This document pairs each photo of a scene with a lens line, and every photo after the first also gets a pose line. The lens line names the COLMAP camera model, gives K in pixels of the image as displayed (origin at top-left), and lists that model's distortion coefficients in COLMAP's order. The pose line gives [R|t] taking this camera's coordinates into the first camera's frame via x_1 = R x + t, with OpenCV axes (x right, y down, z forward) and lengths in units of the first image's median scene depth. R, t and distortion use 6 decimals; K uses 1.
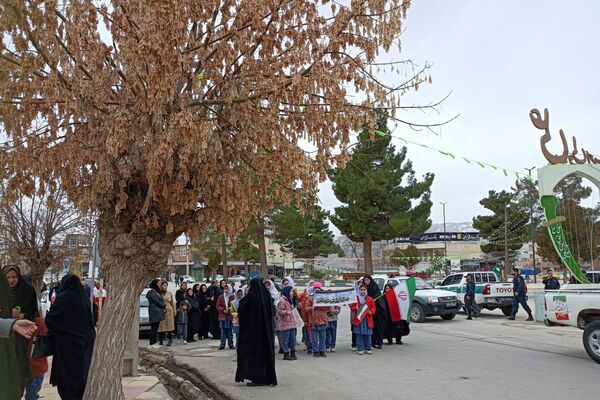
lens RADIAL K [[448.1, 0, 283.2], [0, 448.1, 226.2], [0, 0, 1]] dist [-0.000440, -0.003134]
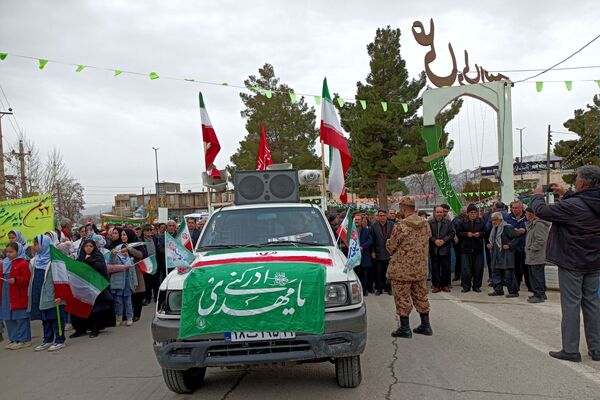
lens RADIAL K [[452.8, 0, 299.1], [0, 452.8, 221.4], [0, 0, 1]] dist [0.037702, -0.002900]
pose [[0.978427, -0.028354, -0.204638, 0.207012], [0.053439, 0.991560, 0.118122, -0.000929], [0.199561, -0.126510, 0.971684, 0.030508]]
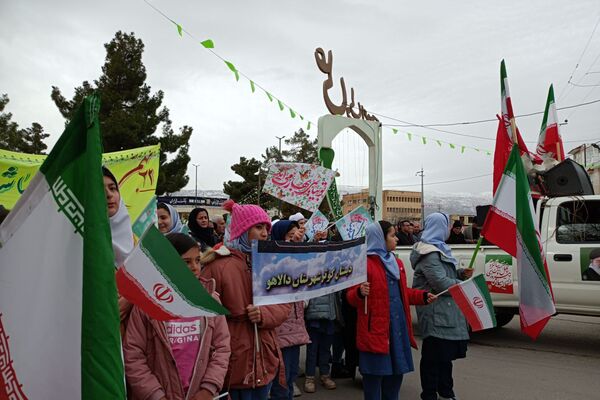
lens RADIAL K [[452.8, 0, 299.1], [0, 452.8, 221.4], [0, 0, 1]] dist [0.037702, -0.002900]
pose [[0.835526, 0.026337, 0.548820, 0.016770], [-0.062674, 0.996900, 0.047574, 0.016171], [-0.545865, -0.074146, 0.834586, 0.099518]]
